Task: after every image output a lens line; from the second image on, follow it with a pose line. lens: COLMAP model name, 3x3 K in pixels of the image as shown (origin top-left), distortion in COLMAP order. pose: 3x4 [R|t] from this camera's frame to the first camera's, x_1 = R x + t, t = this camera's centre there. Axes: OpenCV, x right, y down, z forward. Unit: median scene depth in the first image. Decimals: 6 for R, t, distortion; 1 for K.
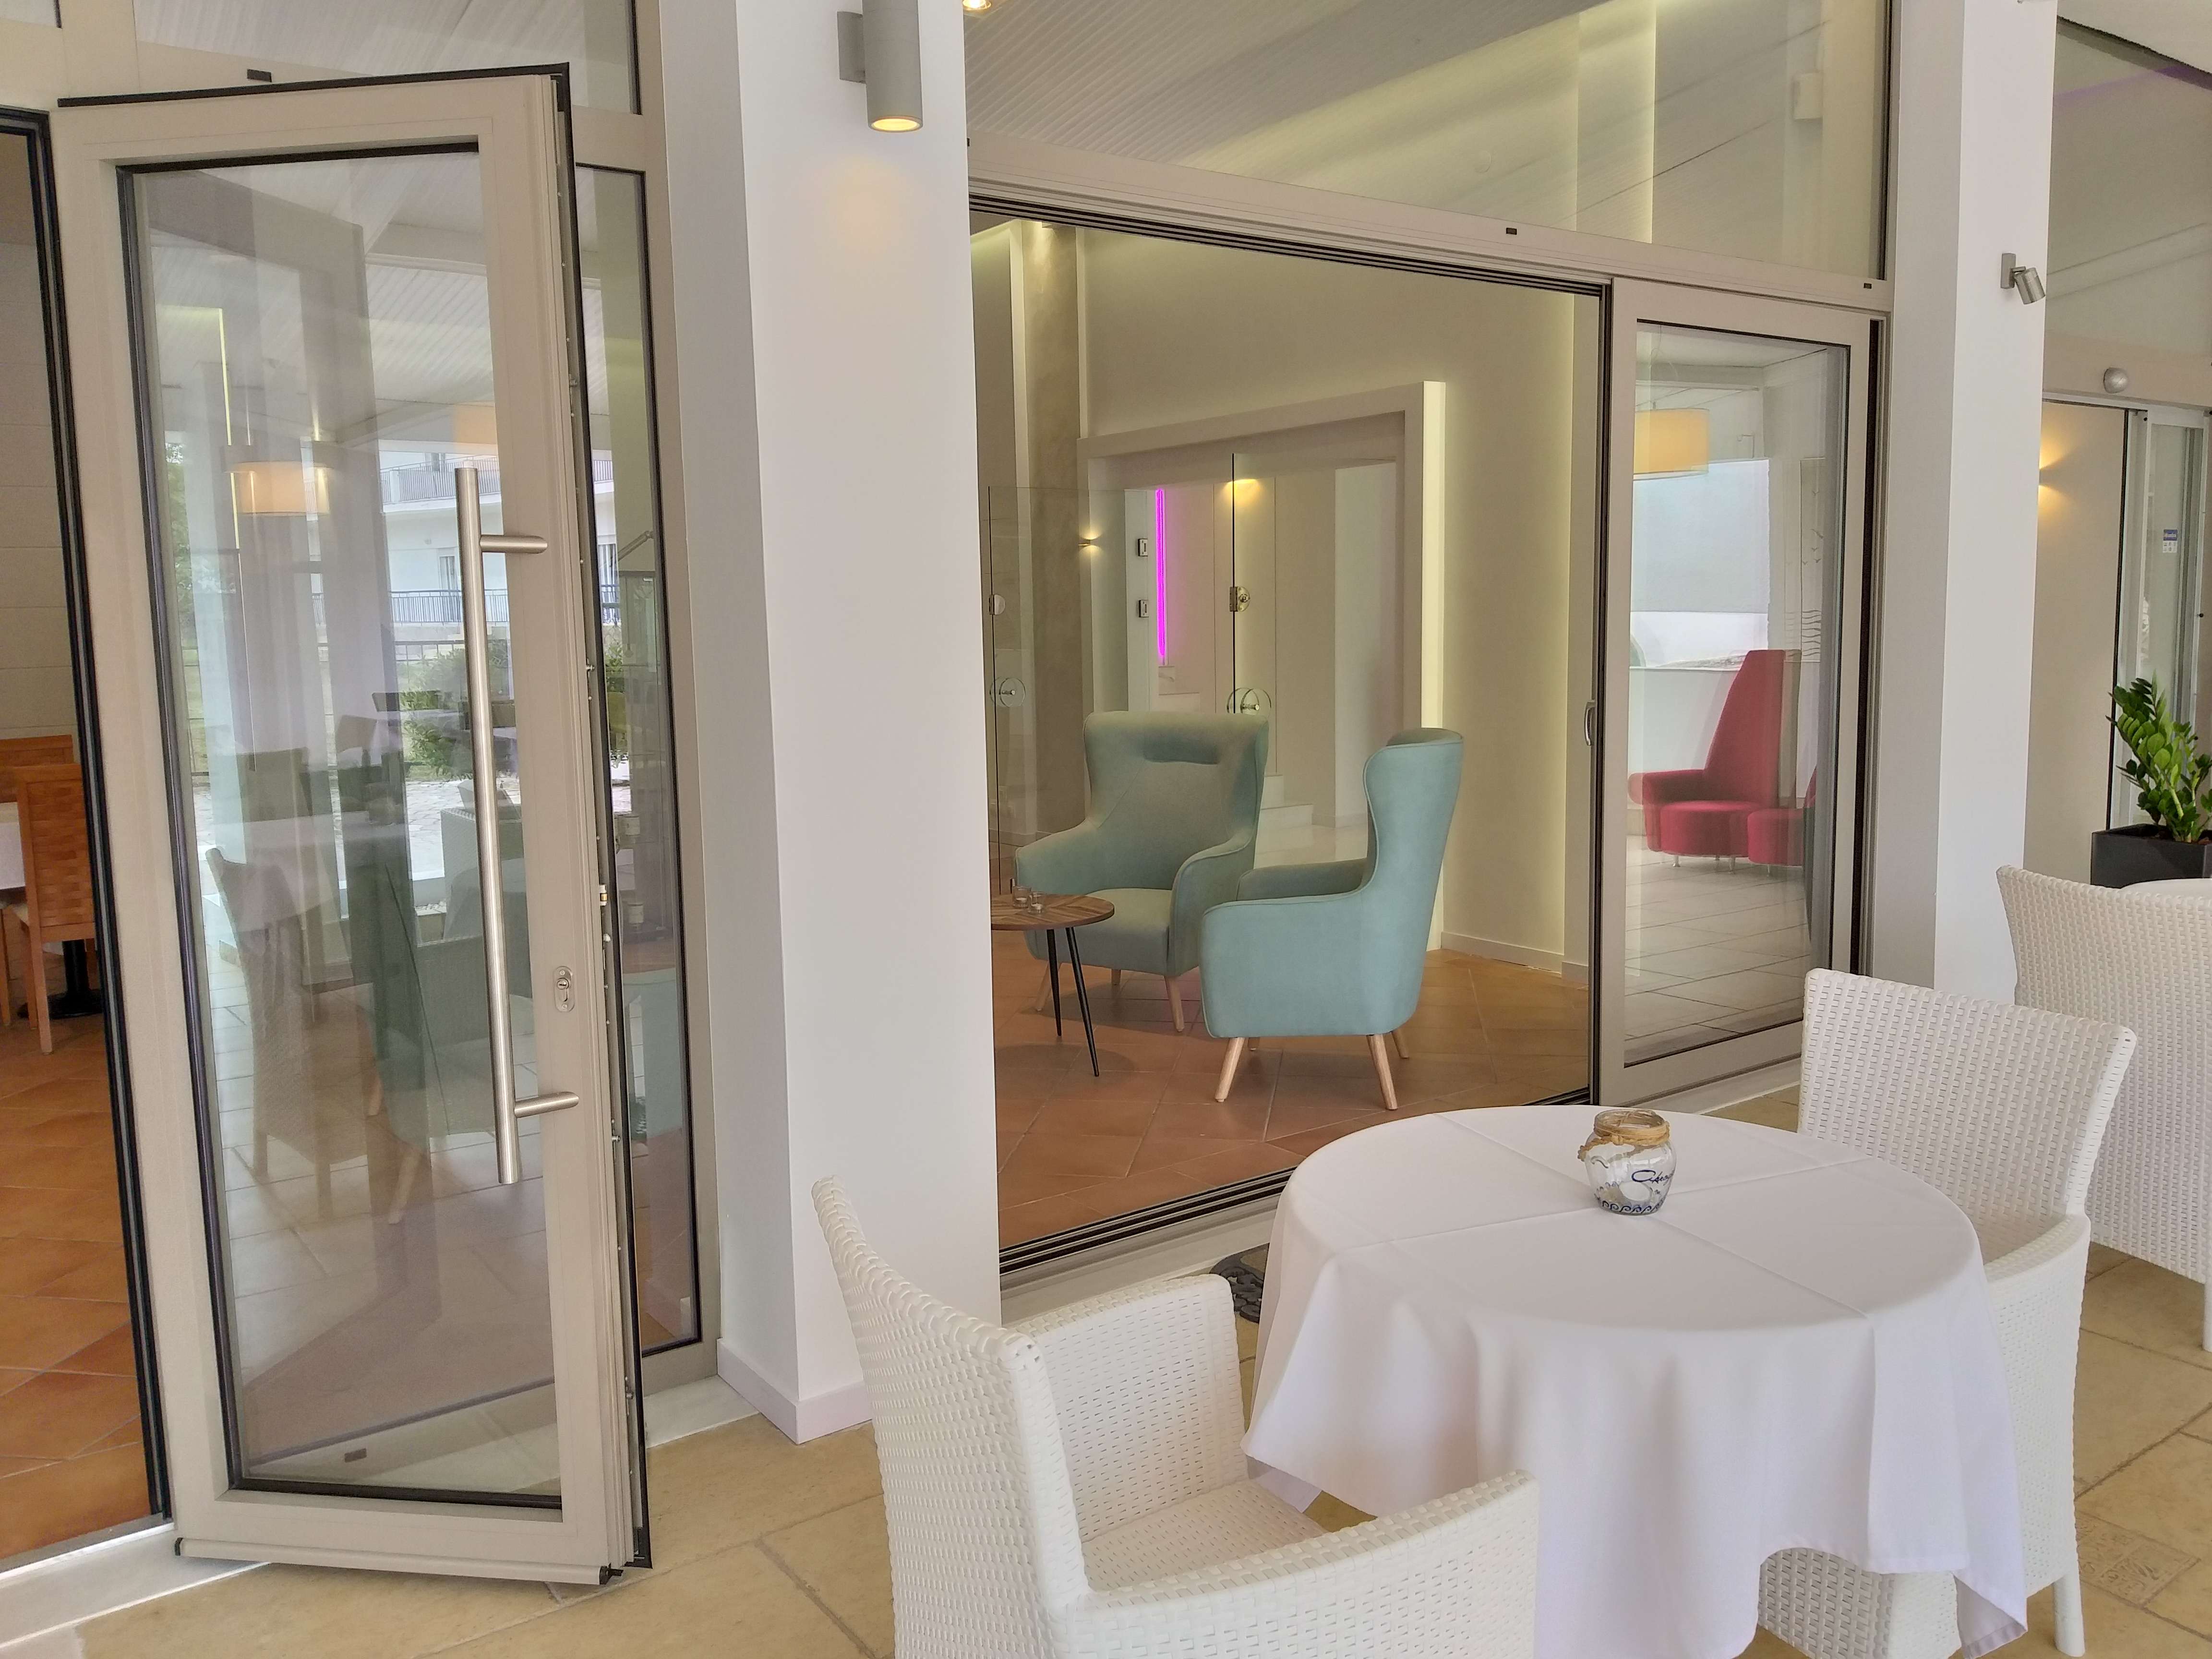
lens RADIAL K [[1725.0, 0, 1105.7], [0, 1725.0, 806.9], [0, 0, 1]] dist [0.121843, -0.244093]
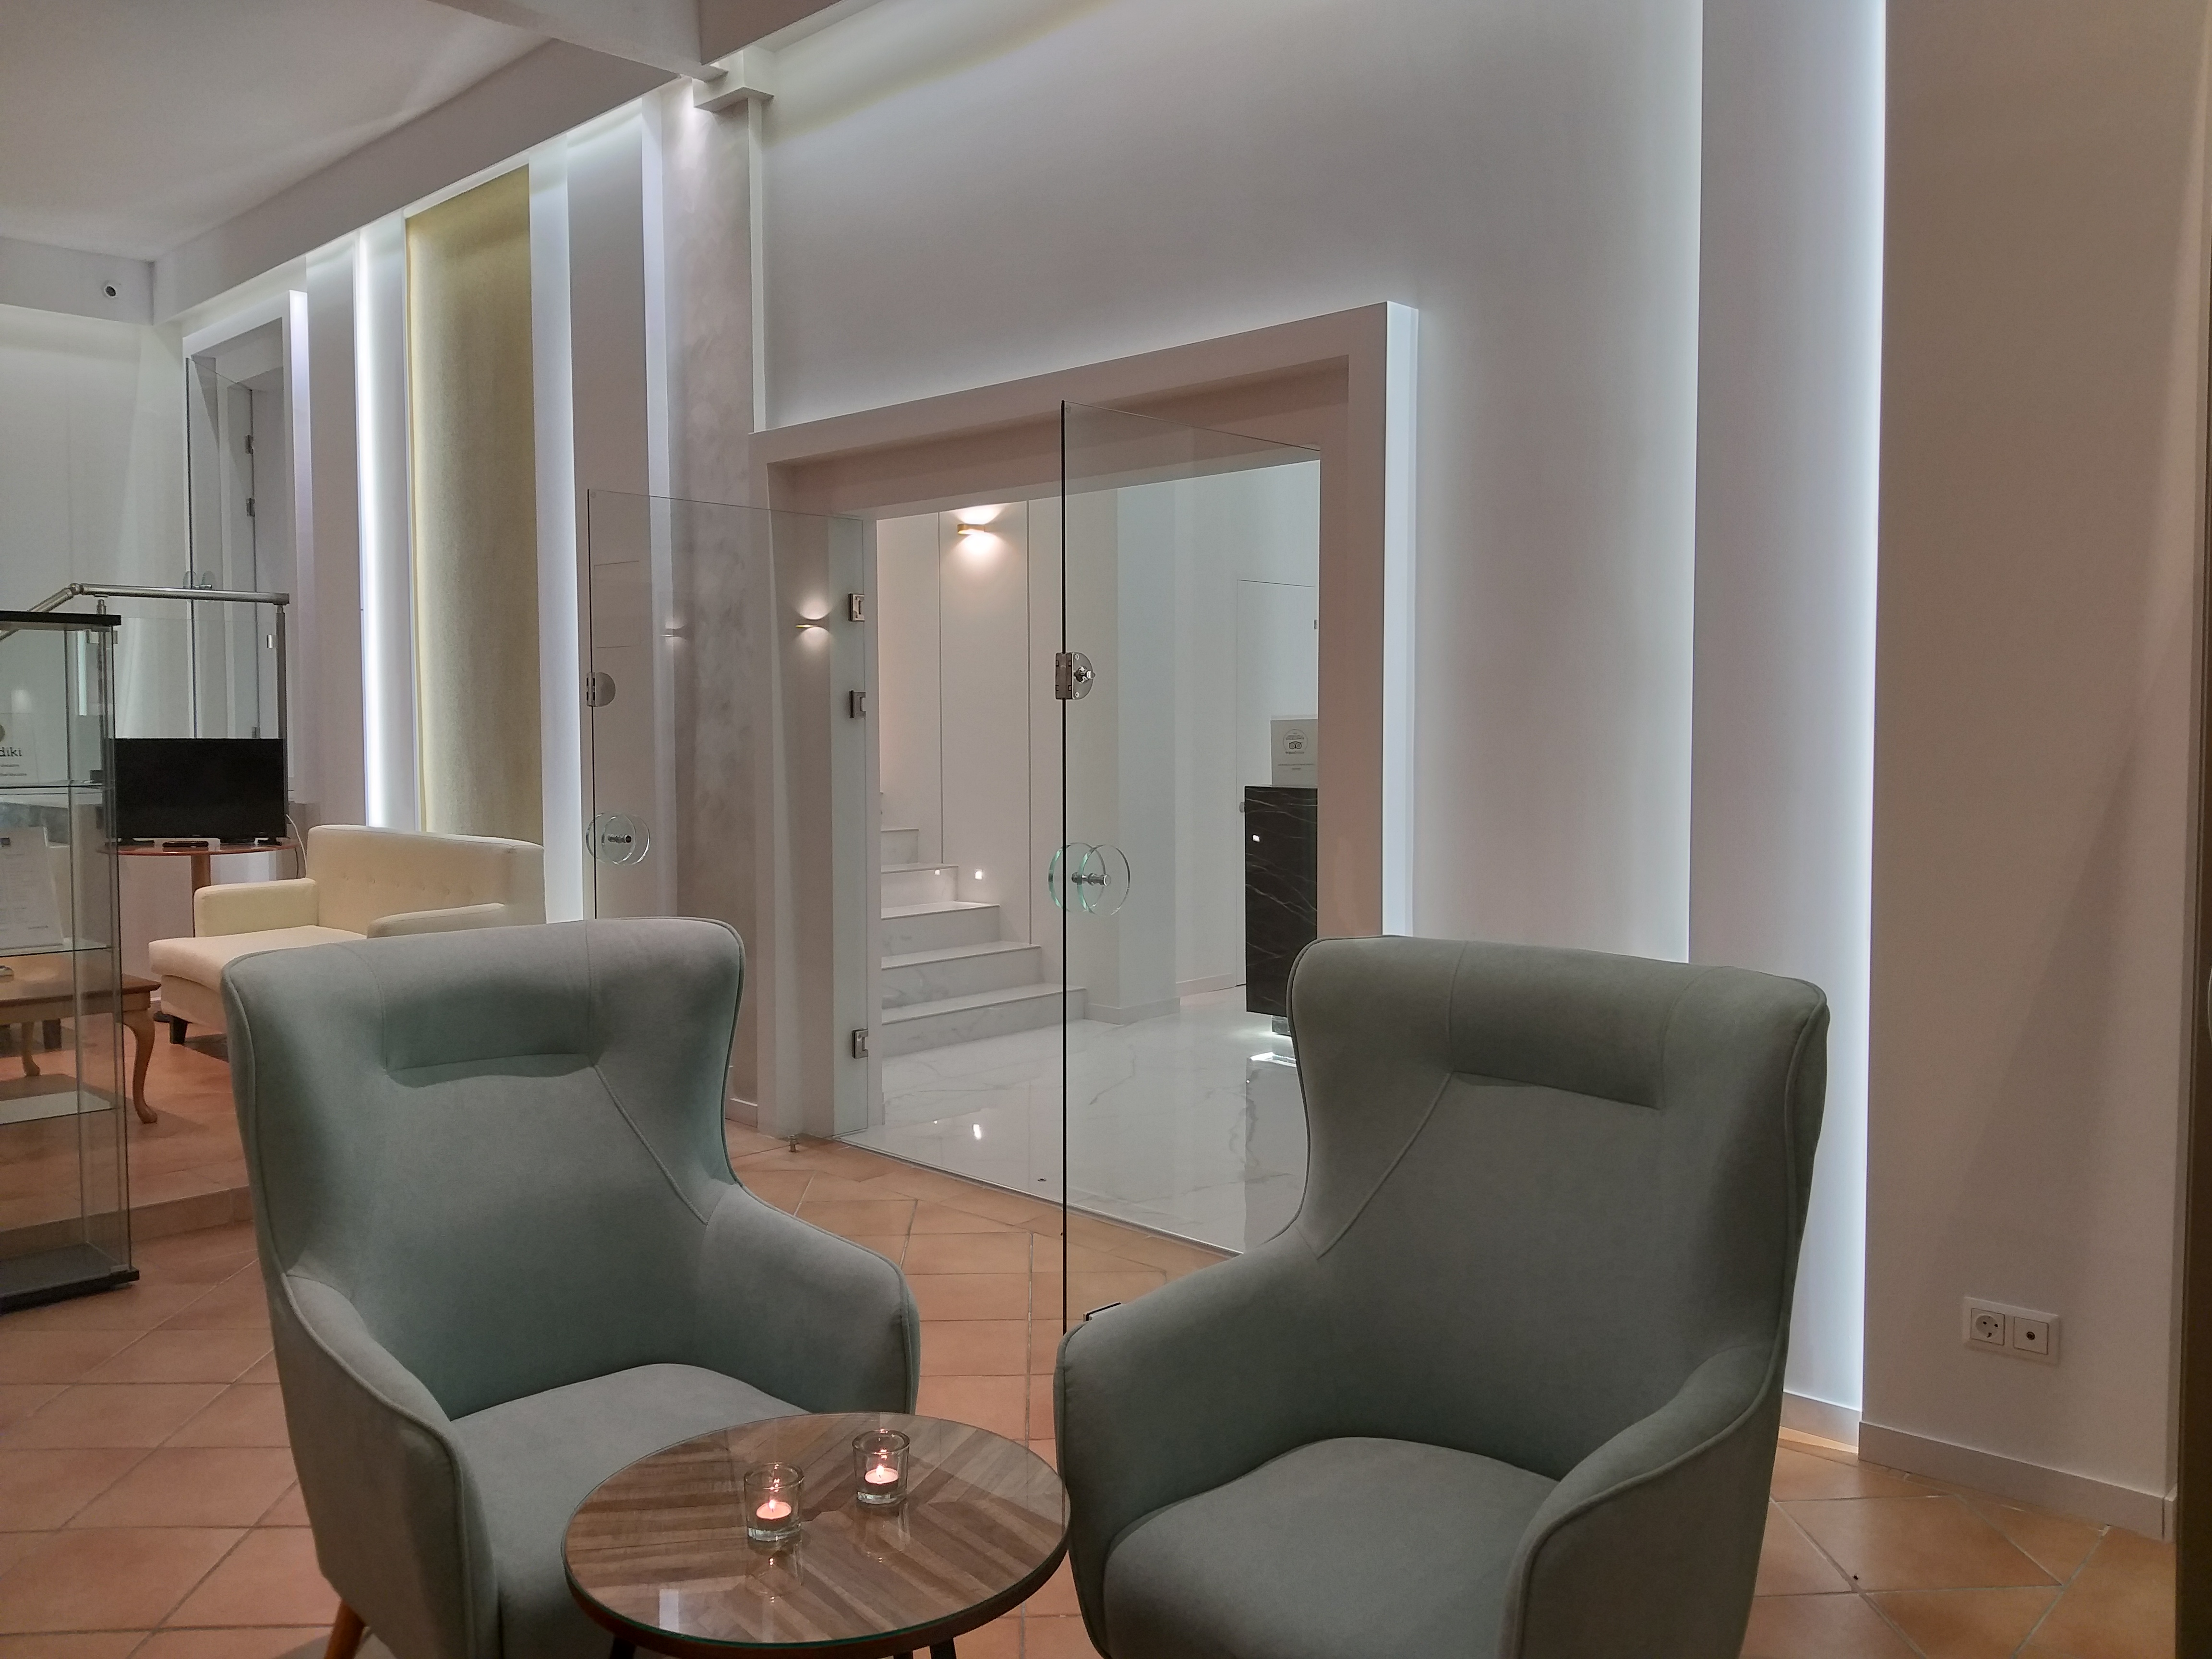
lens RADIAL K [[1733.0, 0, 1125.6], [0, 1733.0, 821.5], [0, 0, 1]] dist [0.063159, -0.156516]
pose [[0.978122, 0.002942, 0.208011, -0.013820], [0.008723, 0.998441, -0.055138, -0.034475], [-0.207849, 0.055746, 0.976571, 0.360824]]
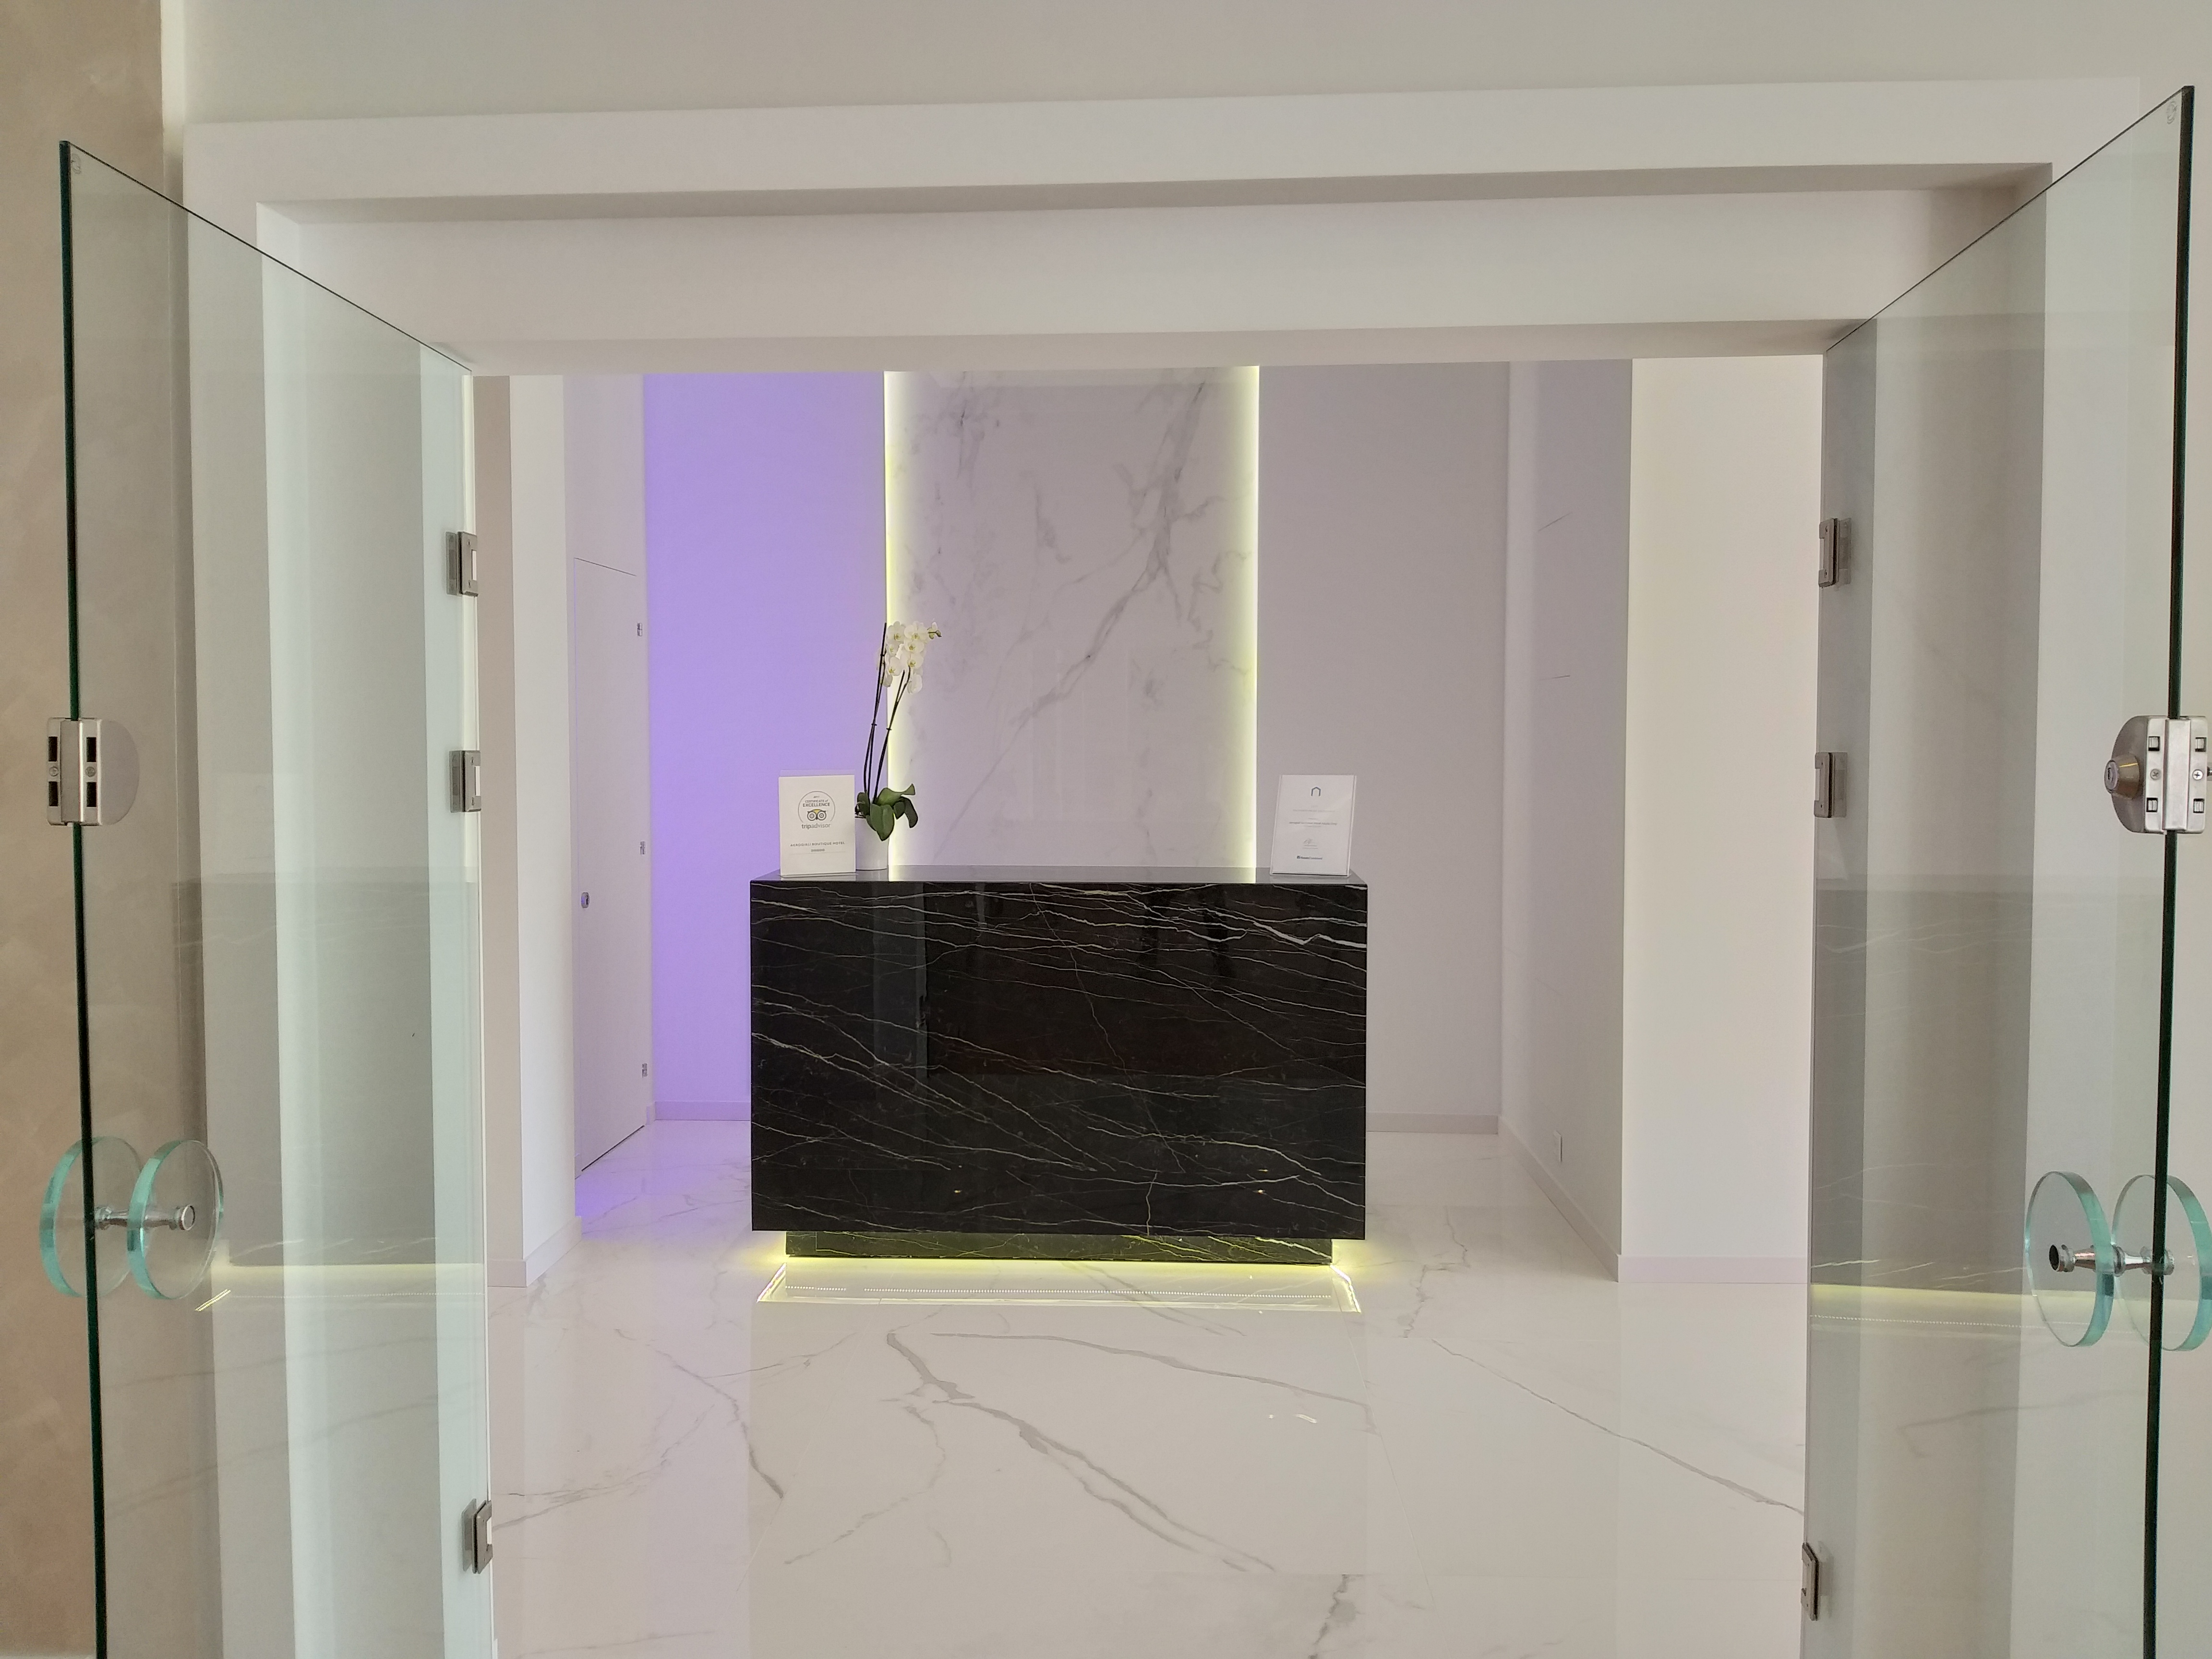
lens RADIAL K [[1725.0, 0, 1105.7], [0, 1725.0, 806.9], [0, 0, 1]] dist [0.121843, -0.244093]
pose [[0.619899, -0.015376, 0.784531, -0.136440], [0.076246, 0.996257, -0.040720, -0.089005], [-0.780969, 0.085059, 0.618751, 0.739088]]
